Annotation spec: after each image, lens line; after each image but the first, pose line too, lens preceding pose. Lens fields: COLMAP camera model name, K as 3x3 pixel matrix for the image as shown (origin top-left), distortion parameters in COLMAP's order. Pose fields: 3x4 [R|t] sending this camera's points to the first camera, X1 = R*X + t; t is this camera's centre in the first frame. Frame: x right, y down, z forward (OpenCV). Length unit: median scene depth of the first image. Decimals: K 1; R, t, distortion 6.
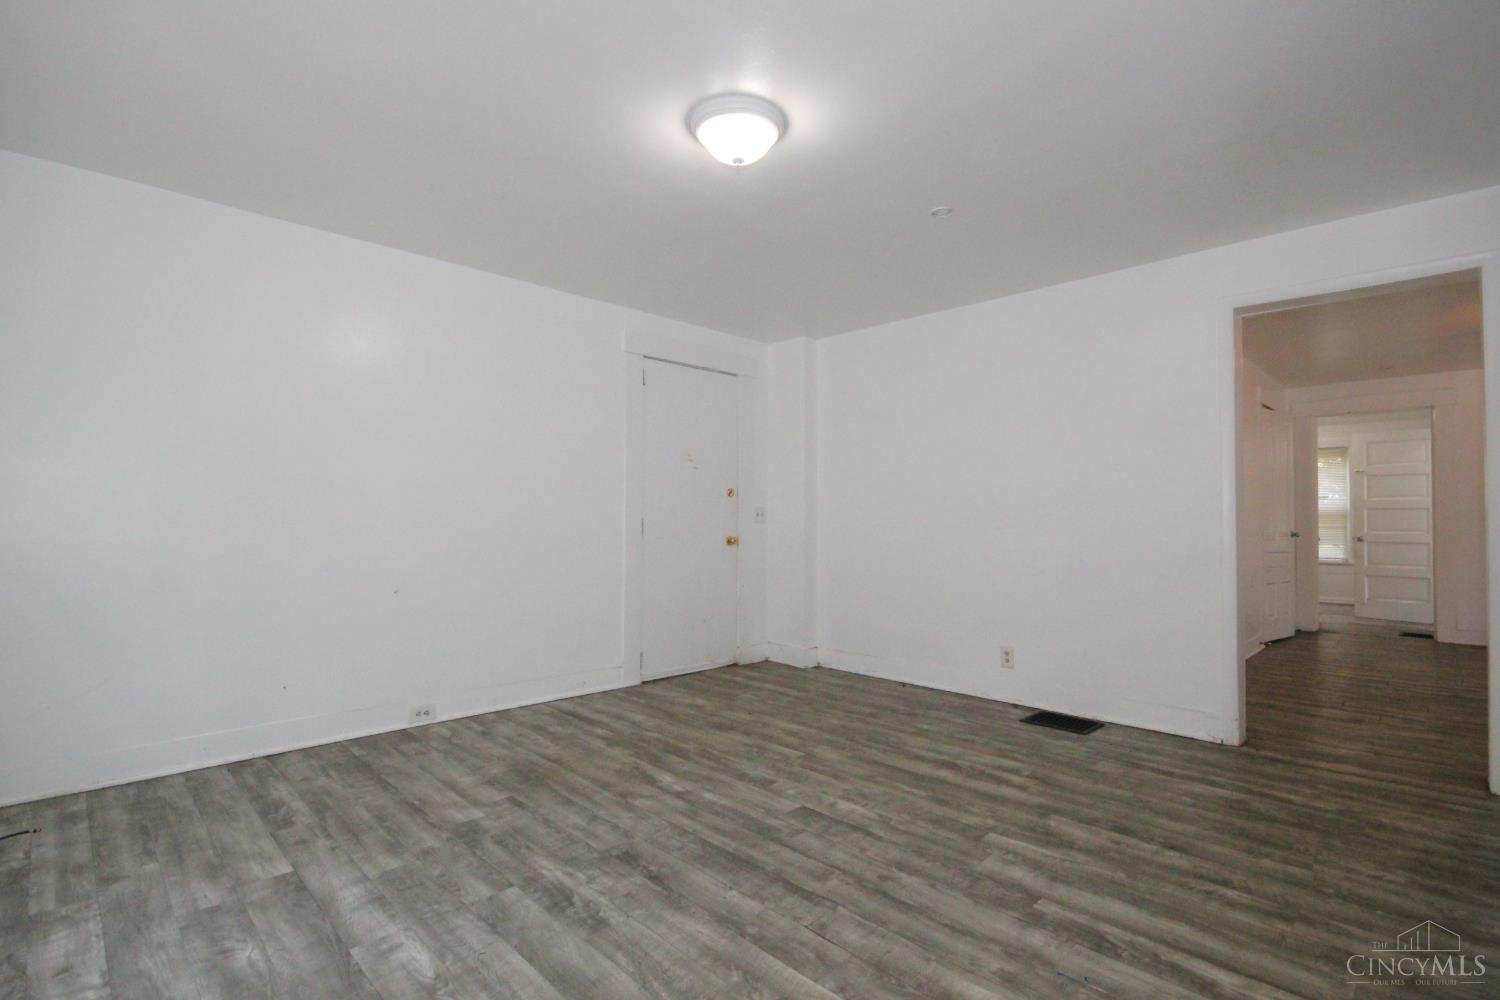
lens RADIAL K [[707.1, 0, 759.6], [0, 707.1, 509.0], [0, 0, 1]] dist [-0.002934, -0.000752]
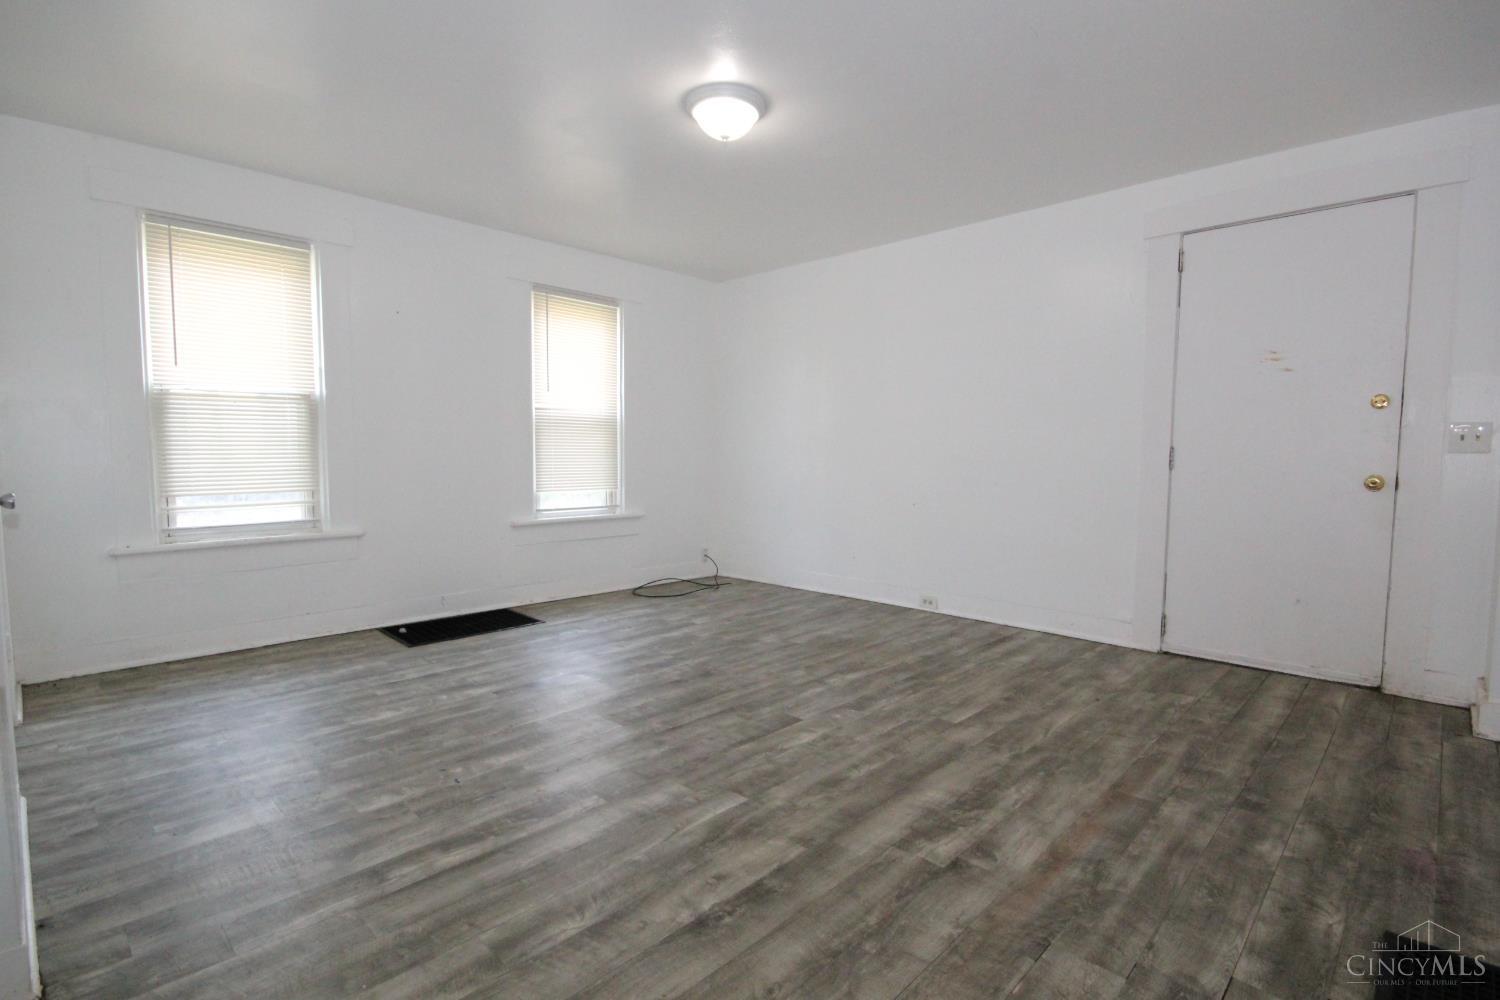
lens RADIAL K [[707.1, 0, 759.6], [0, 707.1, 509.0], [0, 0, 1]] dist [-0.002934, -0.000752]
pose [[0.024719, 0.073391, -0.996997, 0.992570], [0.011926, 0.997209, 0.073702, 0.029205], [0.999623, -0.013712, 0.023775, 0.843002]]
